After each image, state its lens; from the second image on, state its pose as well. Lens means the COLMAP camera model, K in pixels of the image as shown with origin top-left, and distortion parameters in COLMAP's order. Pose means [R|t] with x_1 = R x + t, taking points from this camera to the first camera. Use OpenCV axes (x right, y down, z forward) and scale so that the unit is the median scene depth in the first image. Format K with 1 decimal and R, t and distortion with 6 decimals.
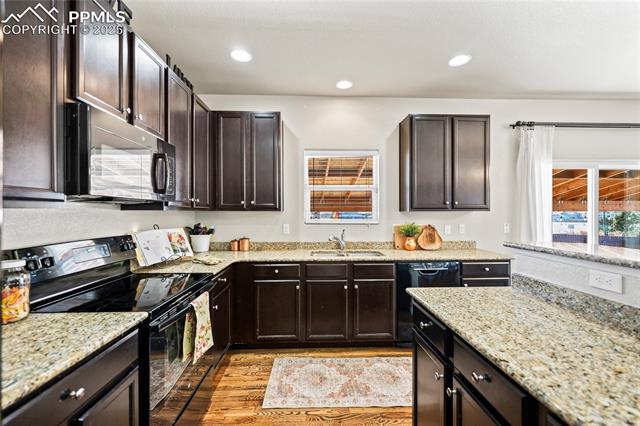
lens RADIAL K [[267.7, 0, 317.9], [0, 267.7, 215.8], [0, 0, 1]] dist [-0.000961, -0.000258]
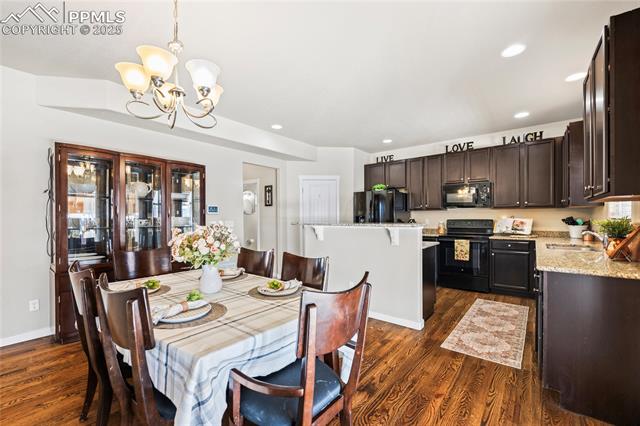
lens RADIAL K [[267.7, 0, 317.9], [0, 267.7, 215.8], [0, 0, 1]] dist [-0.000961, -0.000258]
pose [[-0.657926, 0.002251, -0.753080, 1.915931], [-0.001512, 0.999990, 0.004310, 0.029624], [0.753081, 0.003975, -0.657915, 1.215924]]
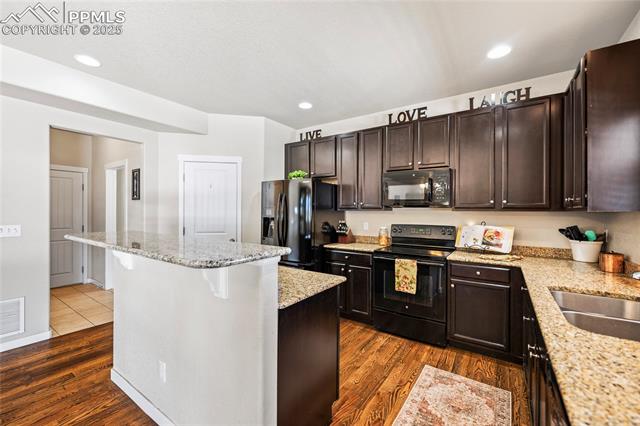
lens RADIAL K [[269.3, 0, 317.0], [0, 269.3, 206.0], [0, 0, 1]] dist [-0.000305, 0.000094]
pose [[-0.599609, -0.017396, -0.800104, 0.950960], [-0.014962, 0.999833, -0.010526, -0.013210], [0.800153, 0.005659, -0.599769, 1.130134]]
